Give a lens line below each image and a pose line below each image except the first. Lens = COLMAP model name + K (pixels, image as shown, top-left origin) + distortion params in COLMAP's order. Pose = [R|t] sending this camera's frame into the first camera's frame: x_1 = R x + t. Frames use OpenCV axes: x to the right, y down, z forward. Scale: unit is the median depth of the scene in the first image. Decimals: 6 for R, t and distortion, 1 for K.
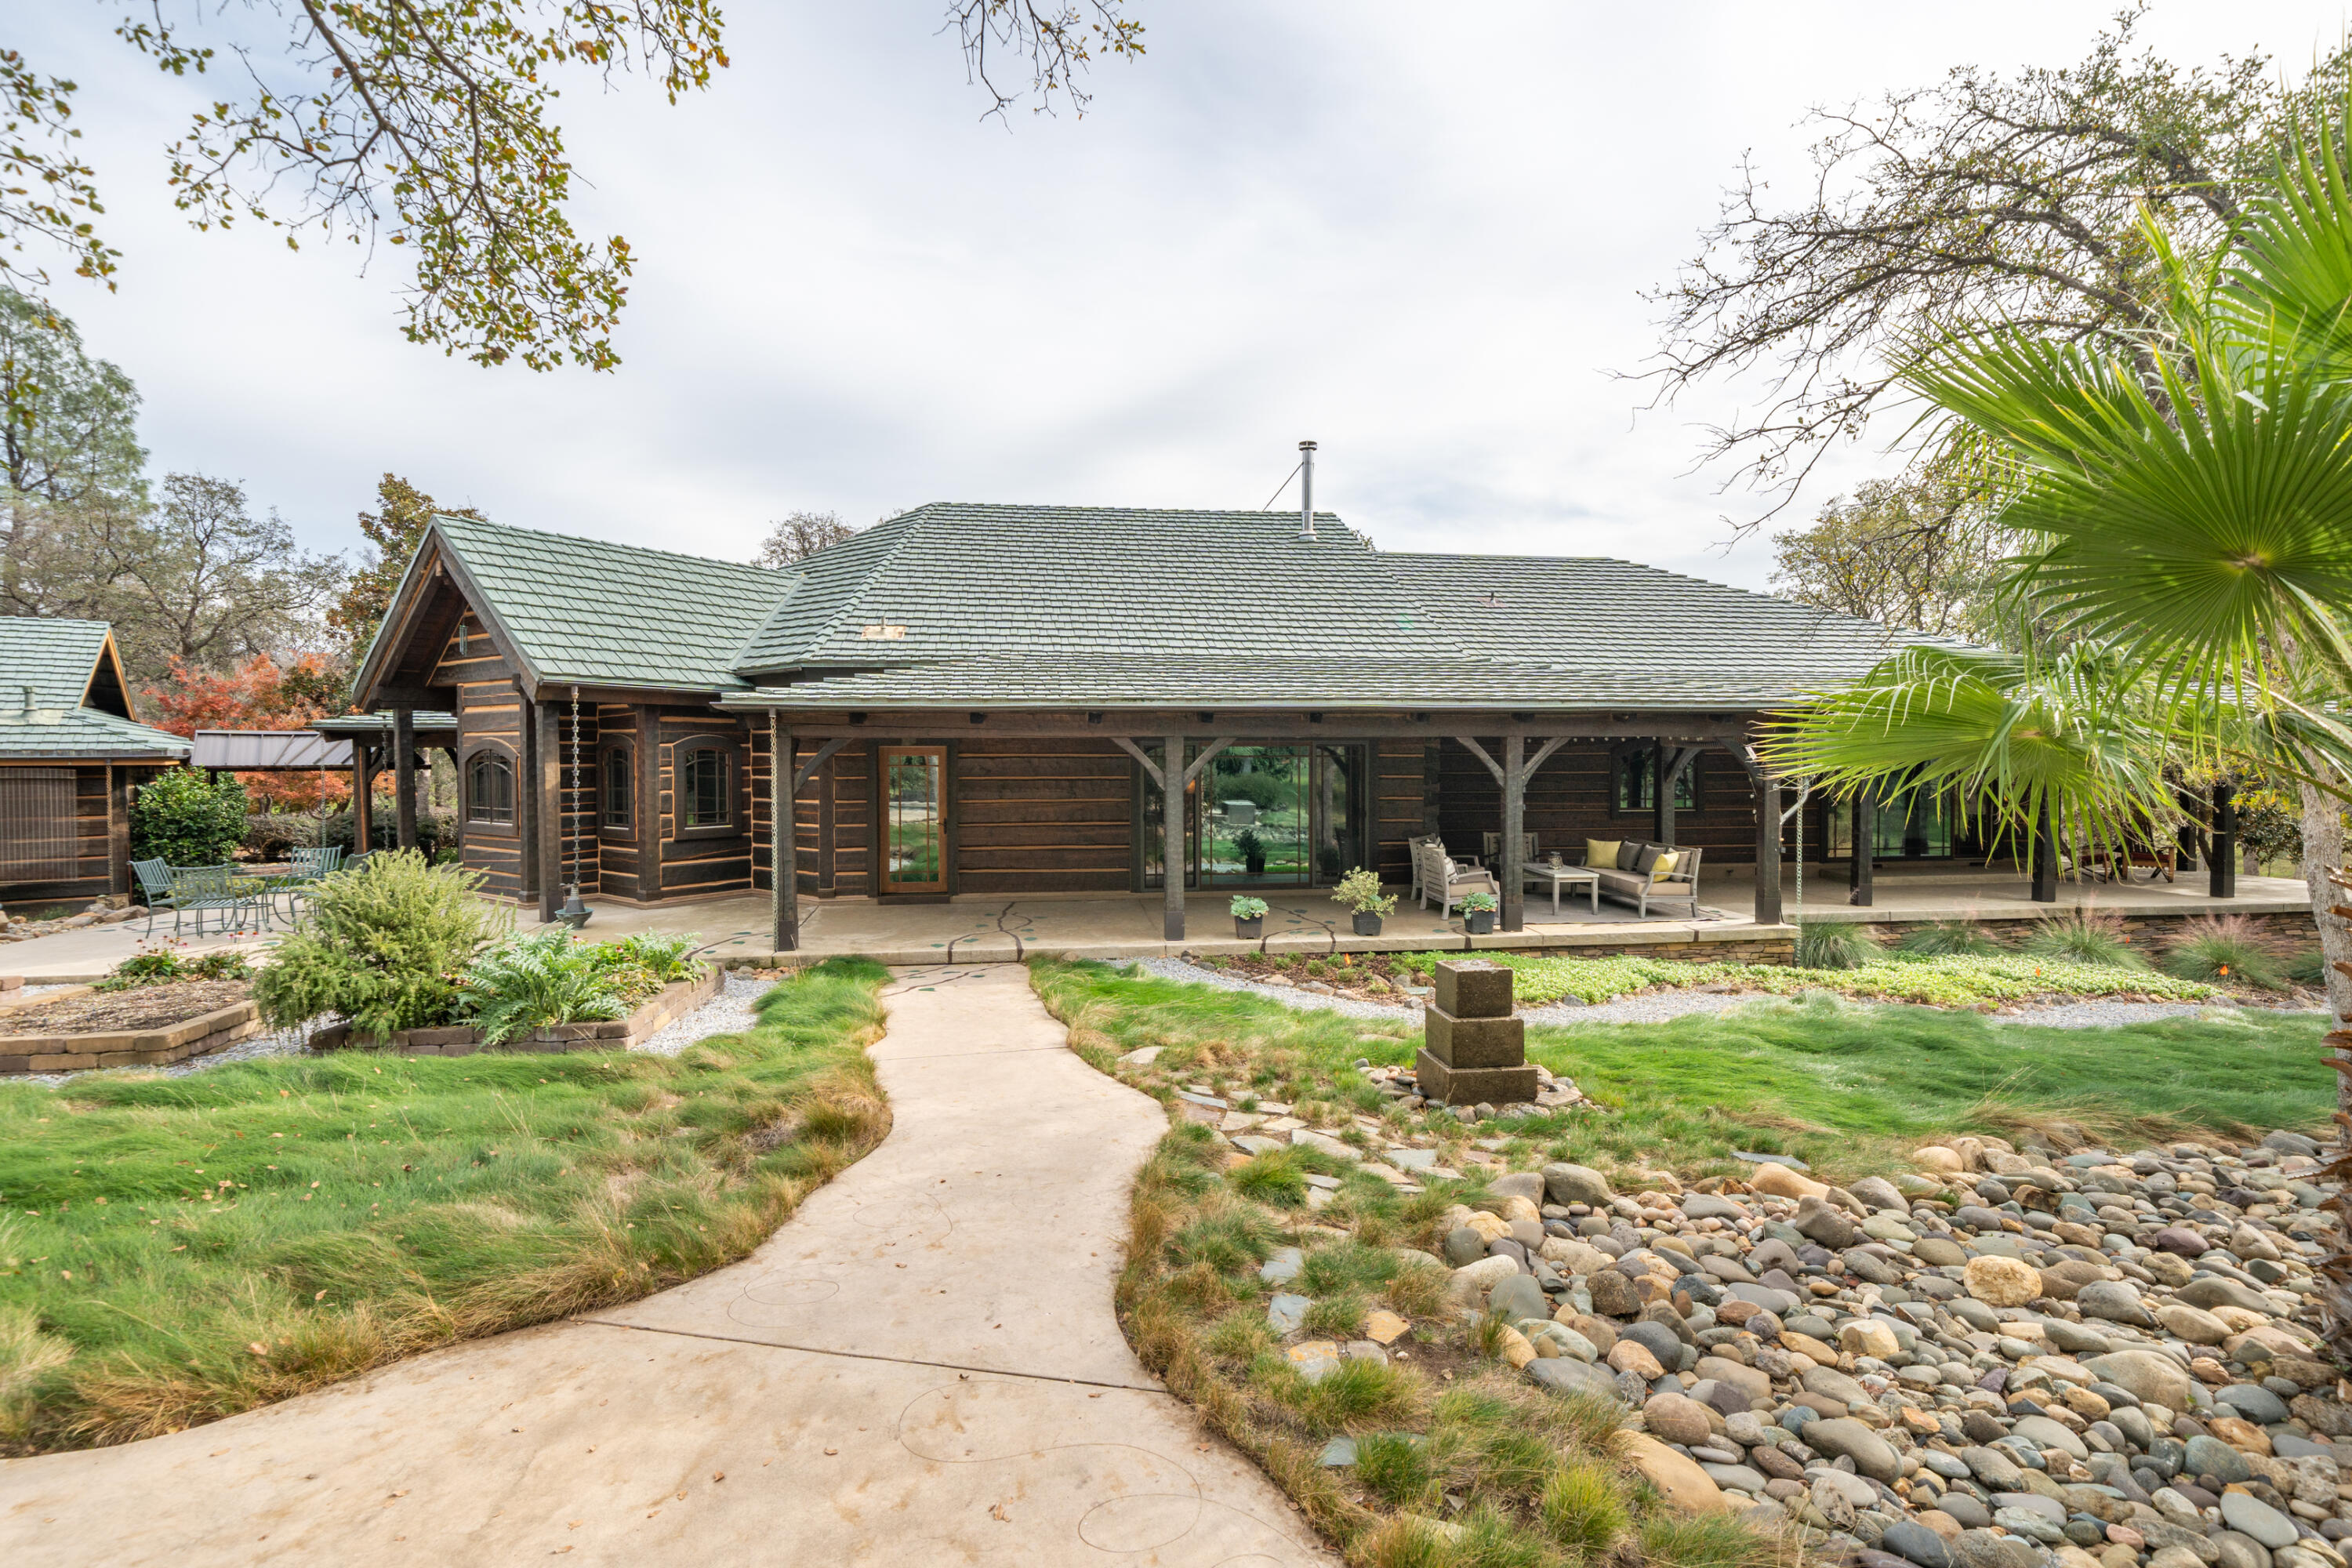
lens RADIAL K [[1036.3, 0, 1177.5], [0, 1036.3, 801.4], [0, 0, 1]] dist [0.002432, 0.000008]
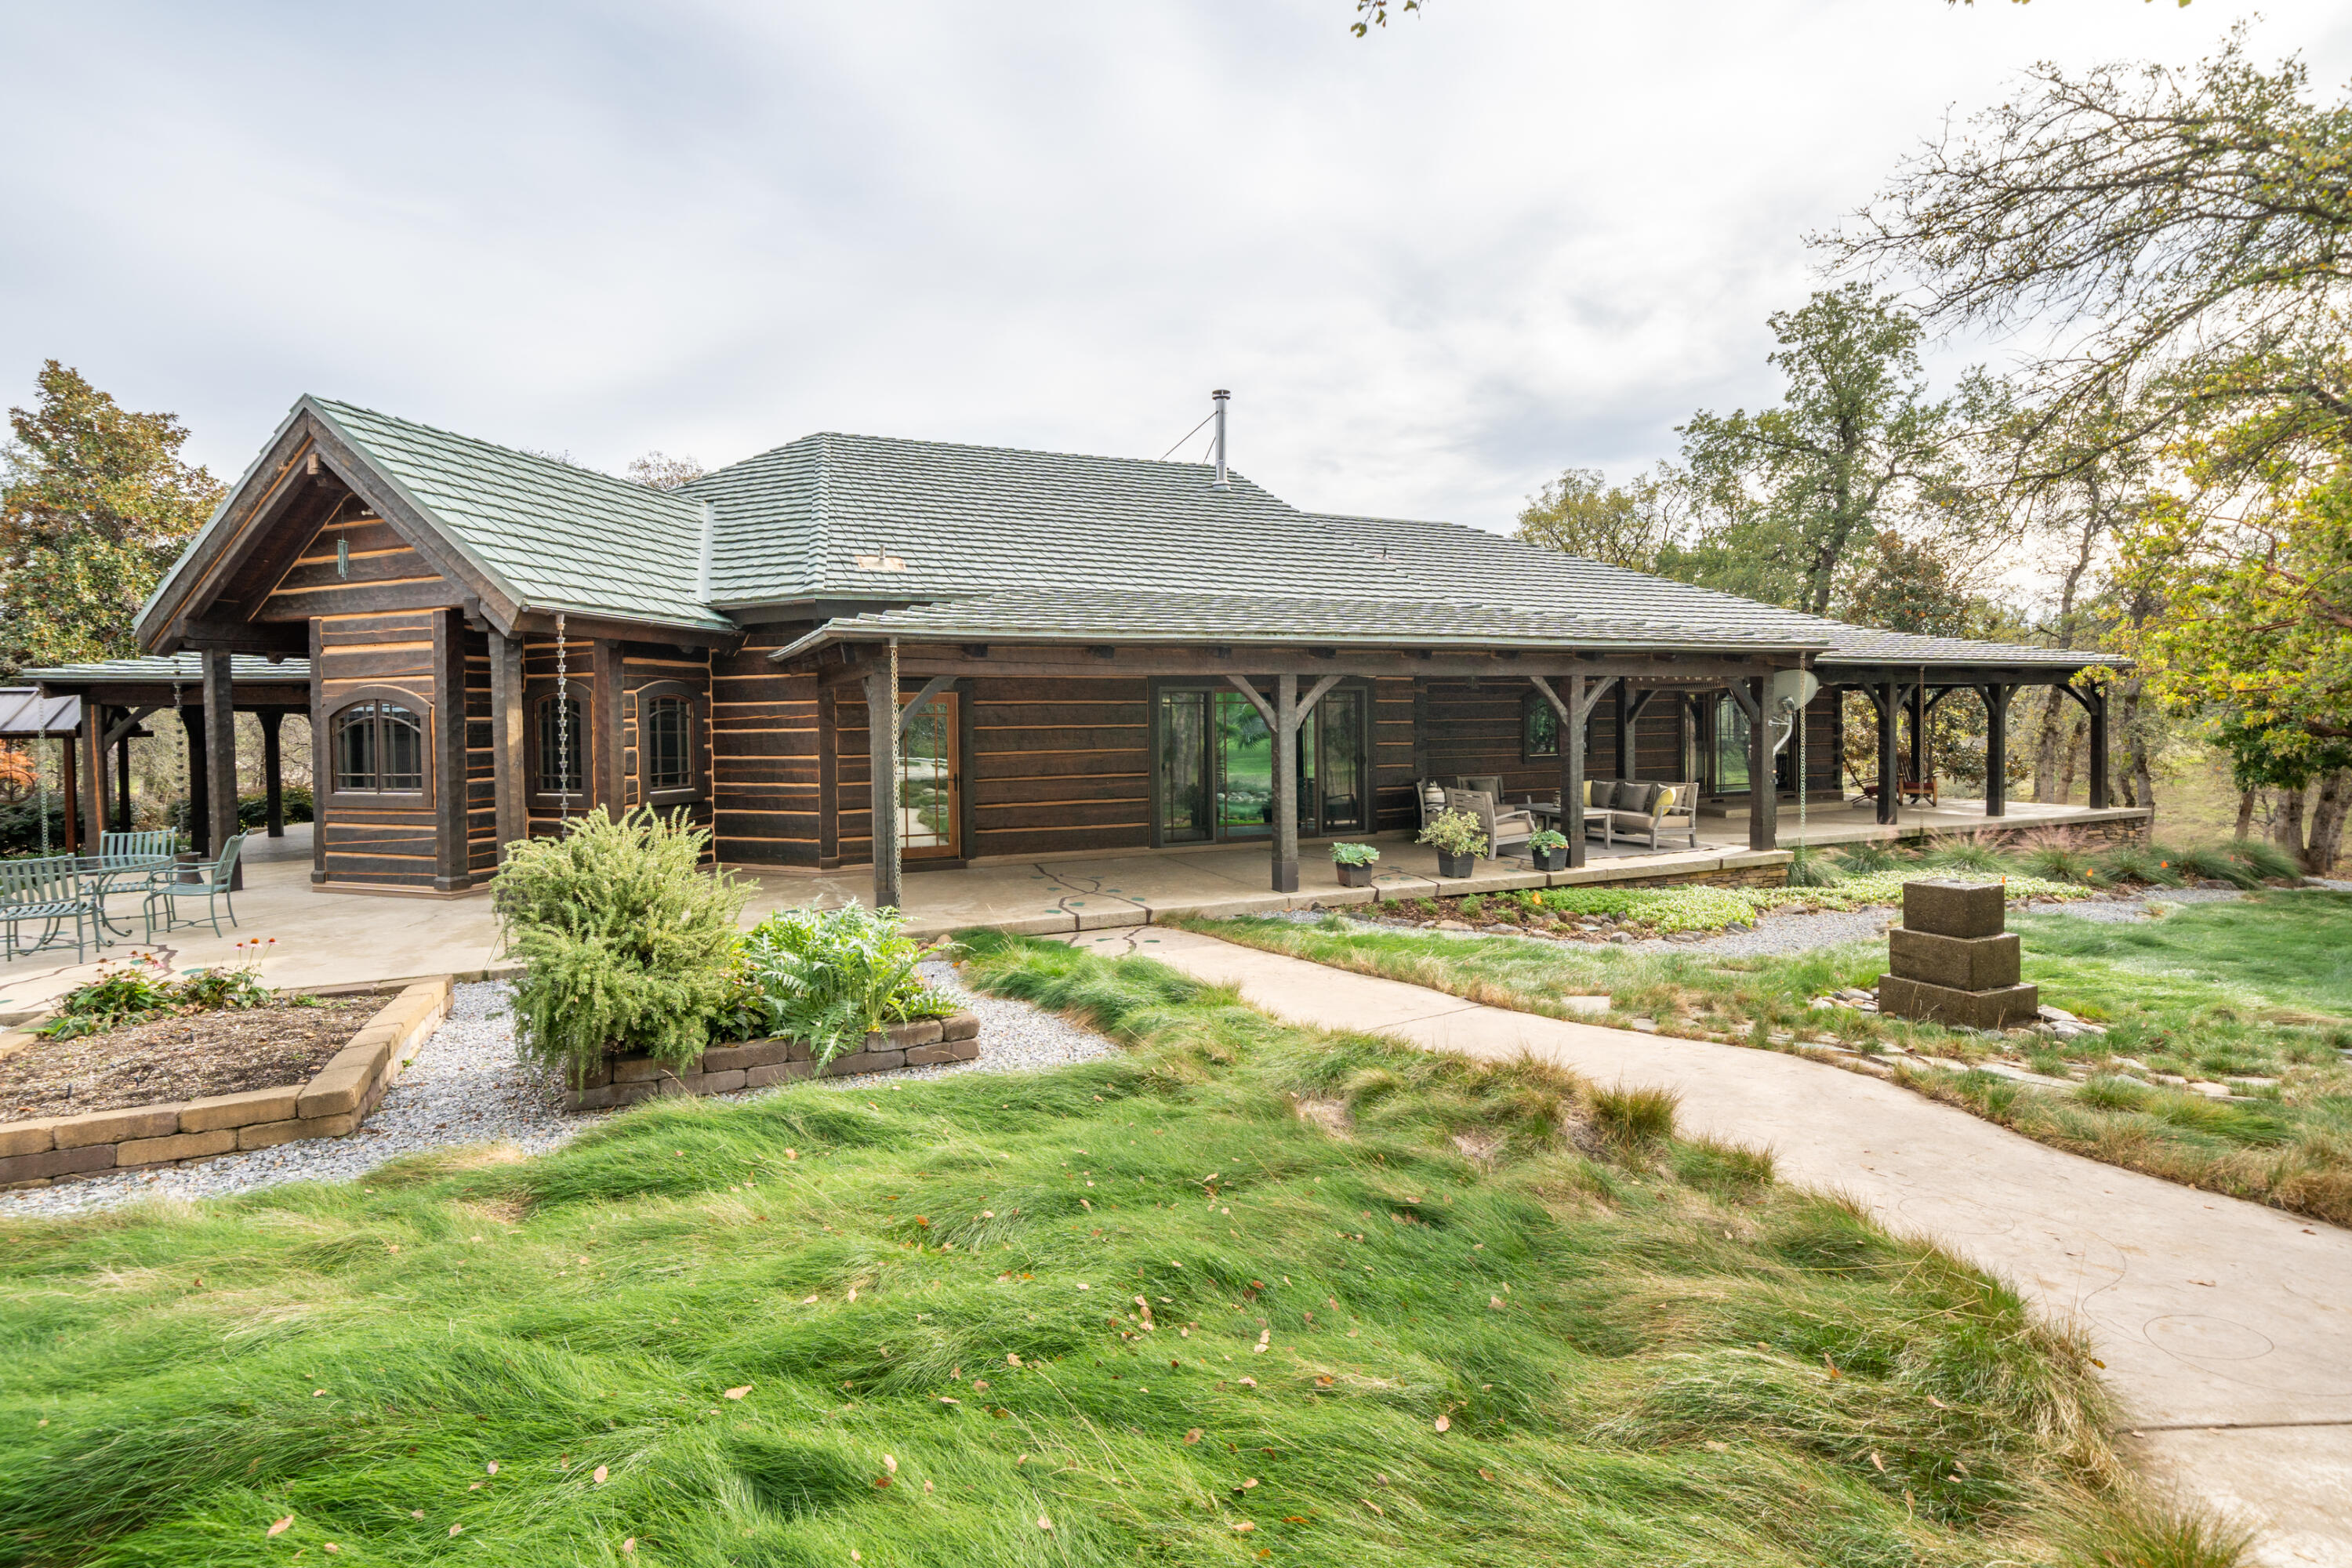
lens RADIAL K [[1023.1, 0, 1173.9], [0, 1023.1, 769.3], [0, 0, 1]] dist [-0.001904, 0.000155]
pose [[0.970501, -0.024057, 0.239893, -0.270531], [0.023140, 0.999710, 0.006638, 0.011871], [-0.239983, -0.000891, 0.970777, 0.105344]]
